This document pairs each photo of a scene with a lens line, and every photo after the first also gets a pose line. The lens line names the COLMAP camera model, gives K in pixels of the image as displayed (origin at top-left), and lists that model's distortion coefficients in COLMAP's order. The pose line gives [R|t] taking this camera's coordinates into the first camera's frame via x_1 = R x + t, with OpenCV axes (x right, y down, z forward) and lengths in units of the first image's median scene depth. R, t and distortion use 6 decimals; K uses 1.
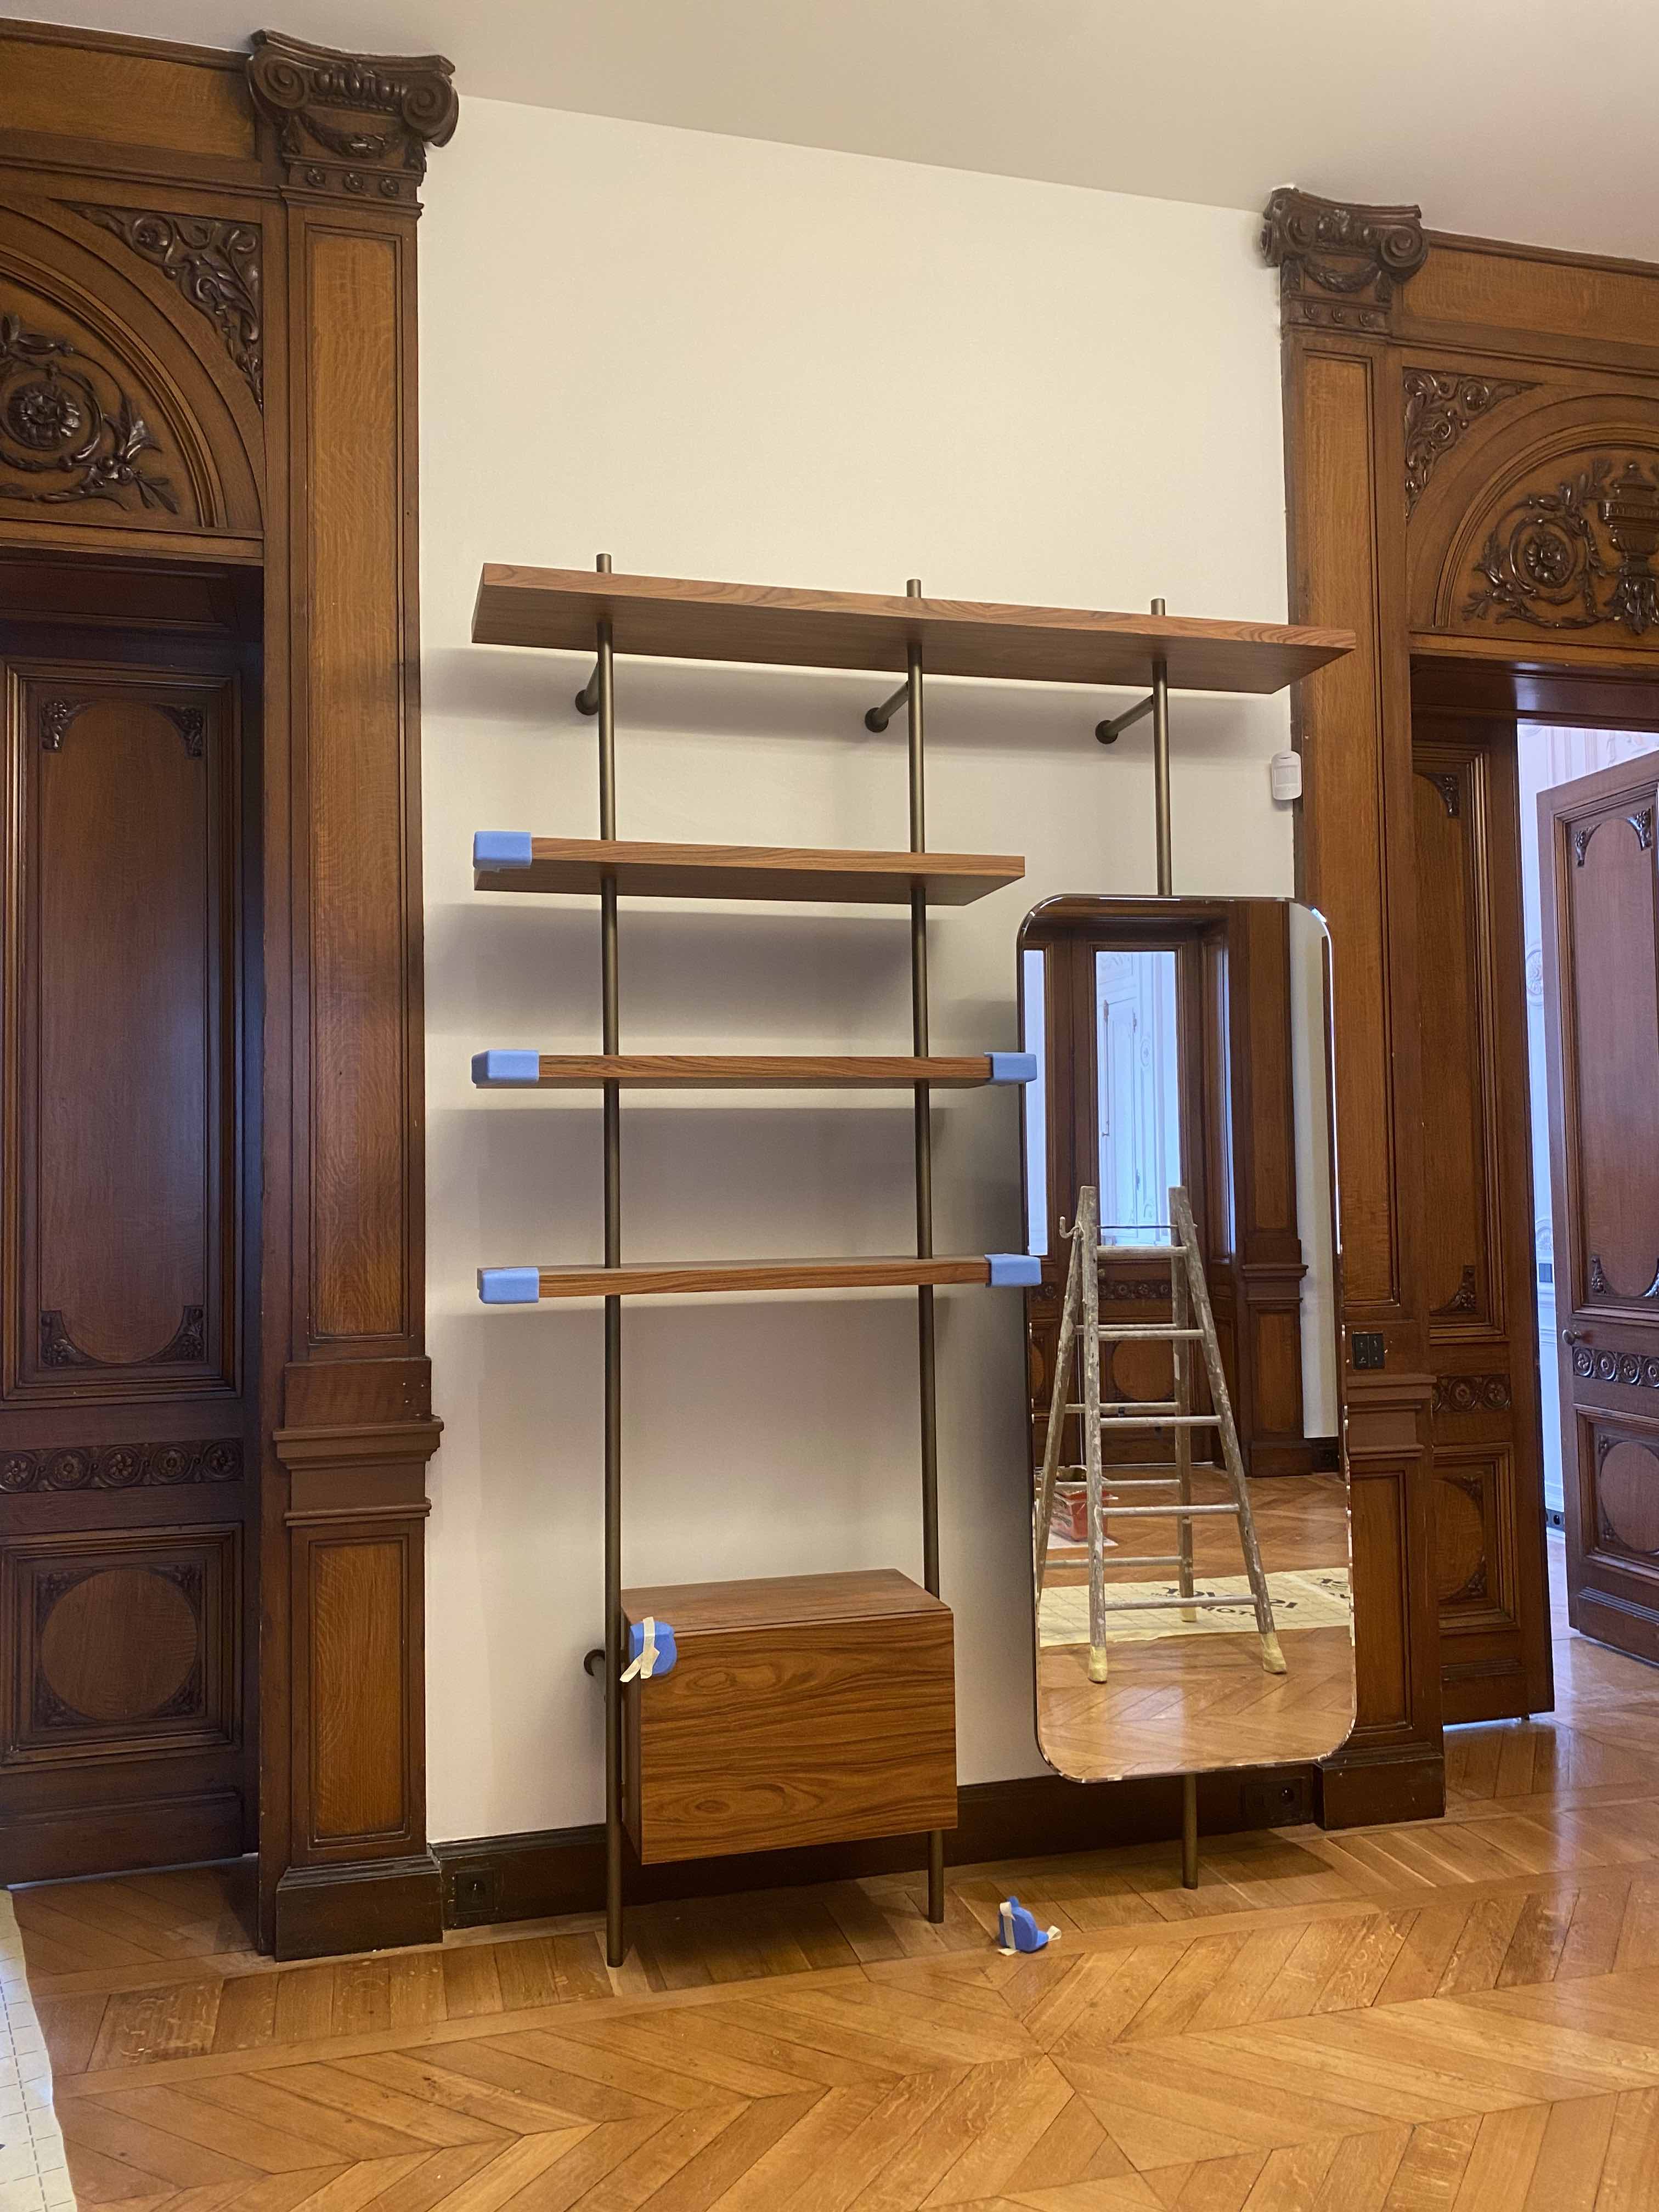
lens RADIAL K [[1646.4, 0, 816.5], [0, 1646.4, 1115.6], [0, 0, 1]] dist [0.009525, -0.007193]
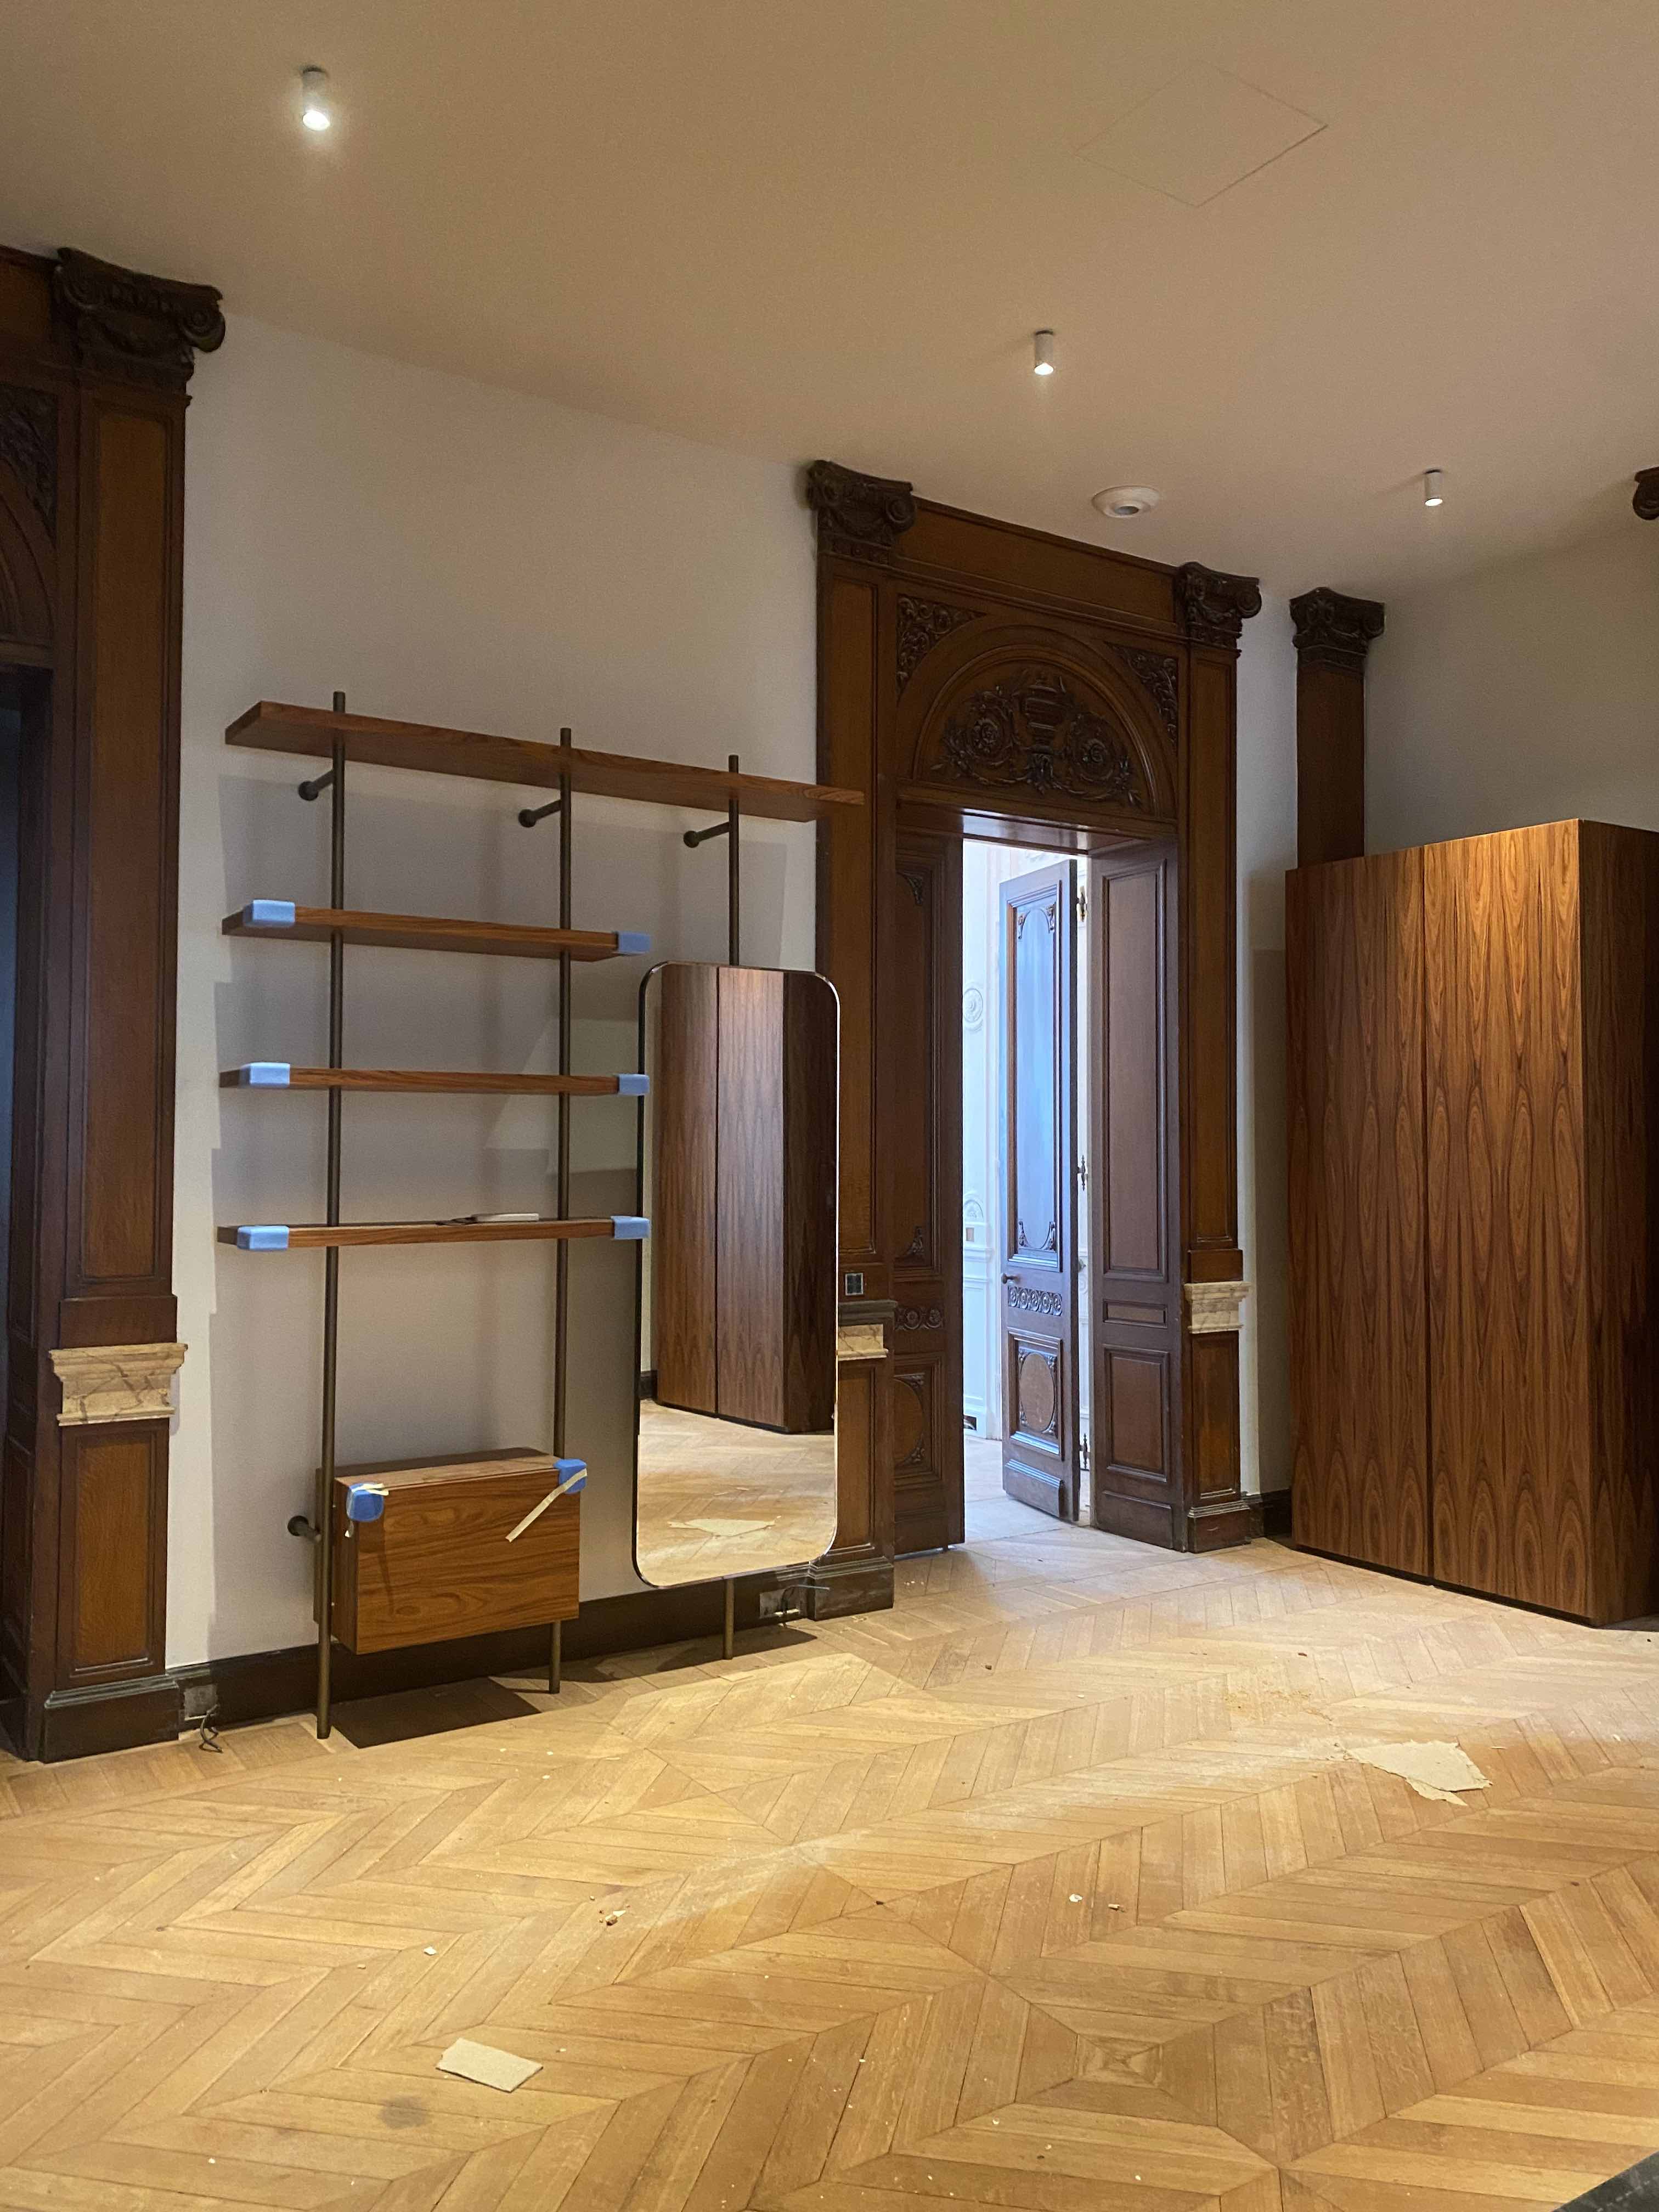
lens RADIAL K [[1646.4, 0, 816.5], [0, 1646.4, 1115.6], [0, 0, 1]] dist [0.009525, -0.007193]
pose [[0.948343, 0.024047, 0.316334, -0.170390], [-0.030506, 0.999415, 0.015479, -0.028891], [-0.315777, -0.024329, 0.948522, -0.383401]]
